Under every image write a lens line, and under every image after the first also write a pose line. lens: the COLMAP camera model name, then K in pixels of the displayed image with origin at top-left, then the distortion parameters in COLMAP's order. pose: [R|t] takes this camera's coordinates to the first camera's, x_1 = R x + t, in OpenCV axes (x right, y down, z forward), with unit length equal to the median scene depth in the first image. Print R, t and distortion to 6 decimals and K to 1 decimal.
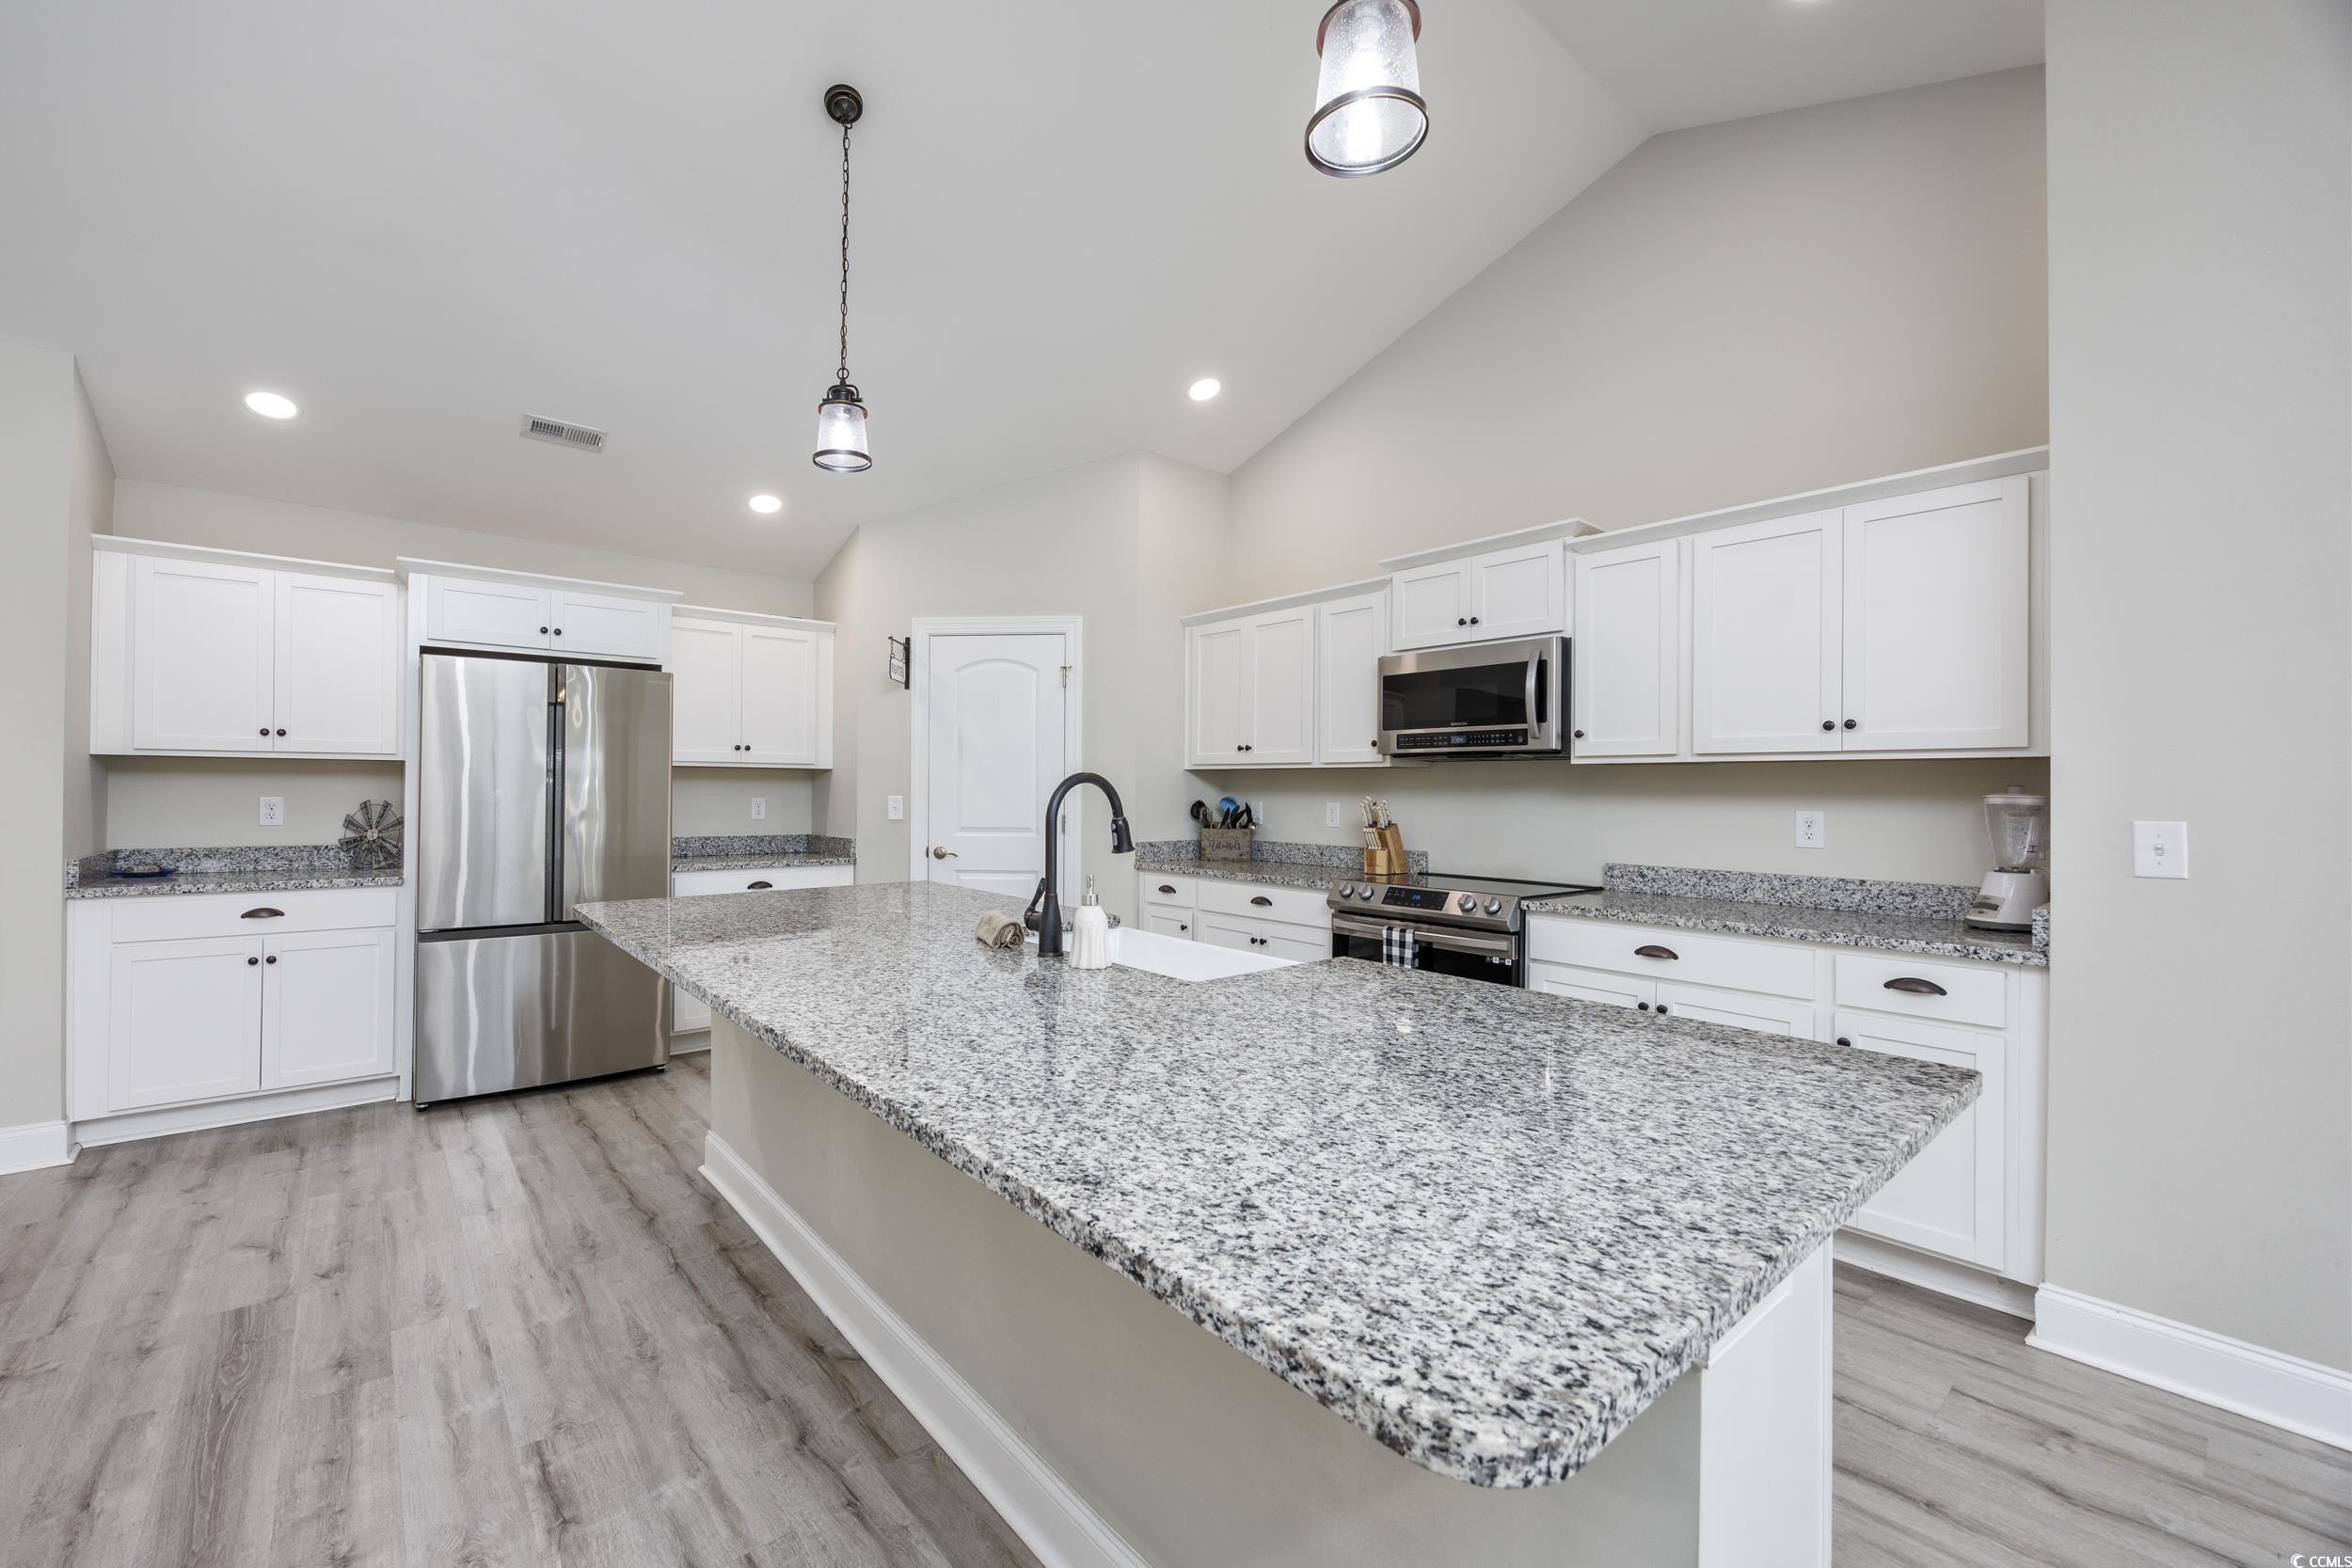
lens RADIAL K [[959.8, 0, 1112.1], [0, 959.8, 786.2], [0, 0, 1]] dist [0.000339, -0.000170]
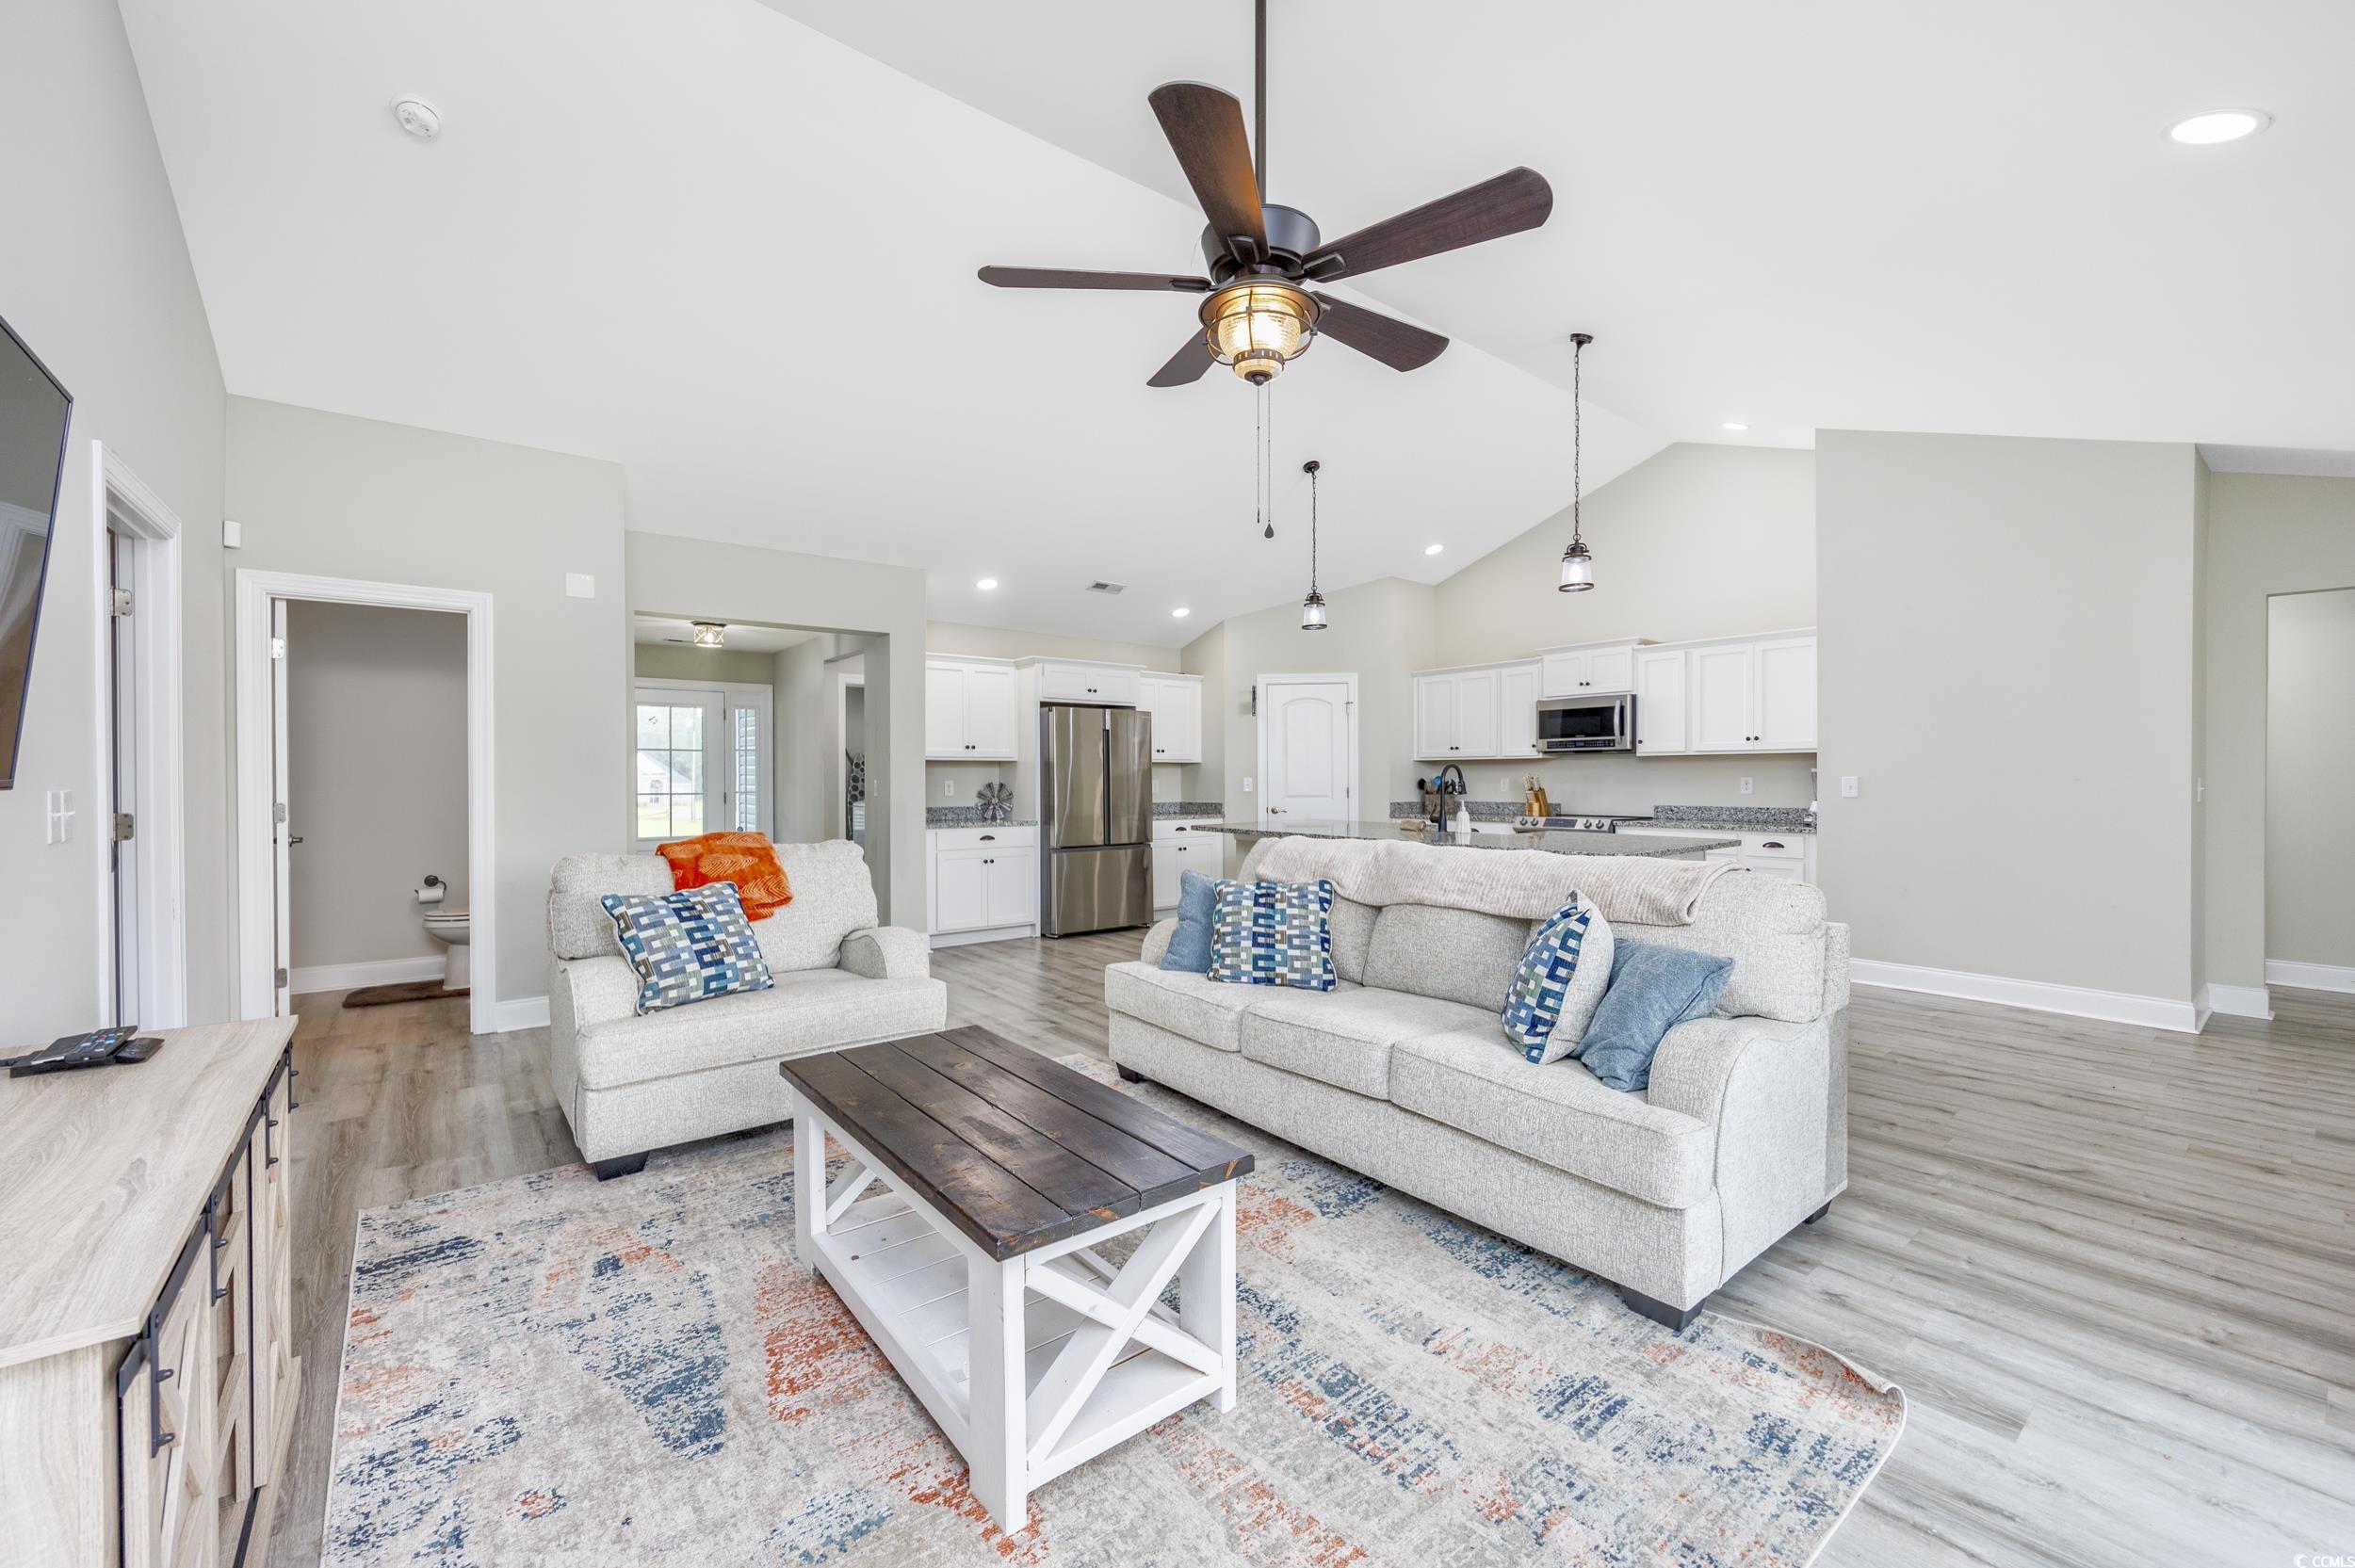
lens RADIAL K [[937.6, 0, 1206.6], [0, 937.6, 796.8], [0, 0, 1]] dist [0.002486, 0.001540]
pose [[0.999920, -0.011573, 0.005172, -0.398515], [0.011456, 0.999690, 0.022124, 0.007946], [-0.005427, -0.022062, 0.999742, -0.884335]]
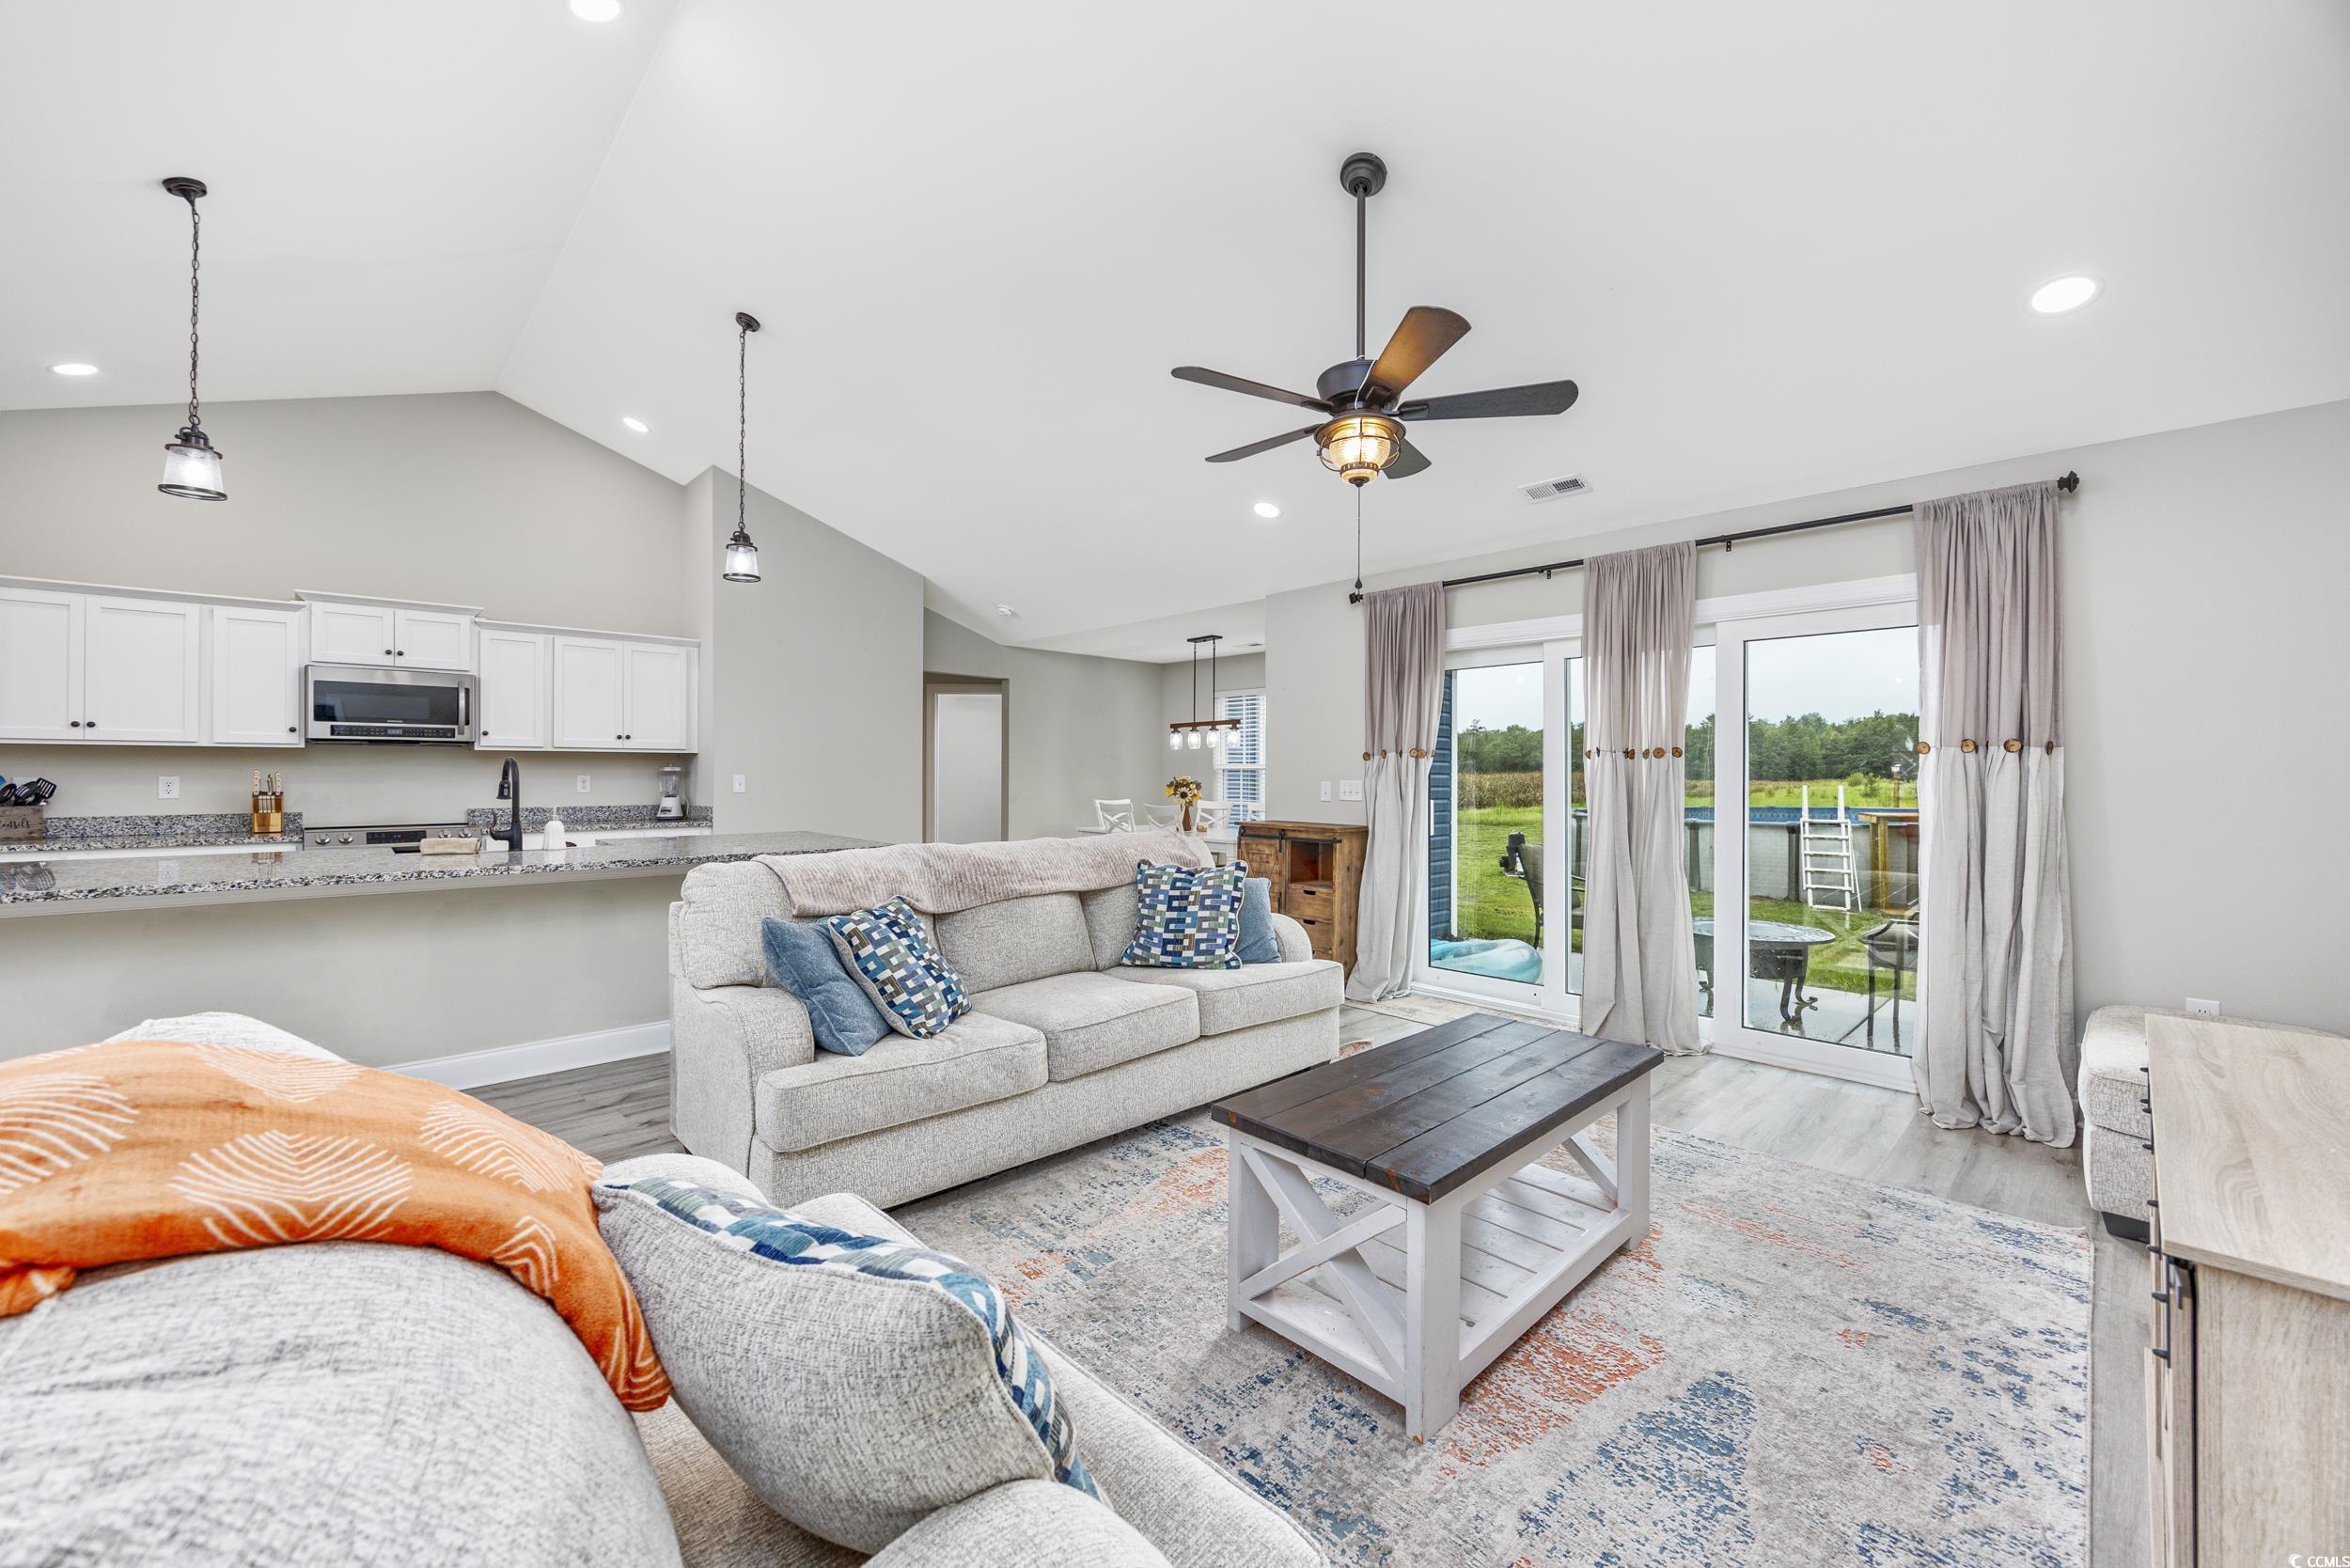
lens RADIAL K [[935.8, 0, 1151.3], [0, 935.8, 773.8], [0, 0, 1]] dist [0.002486, 0.001540]
pose [[-0.078977, -0.009622, 0.996830, -1.142182], [-0.003976, 0.999949, 0.009337, -0.001483], [-0.996869, -0.003226, -0.079011, -0.057754]]
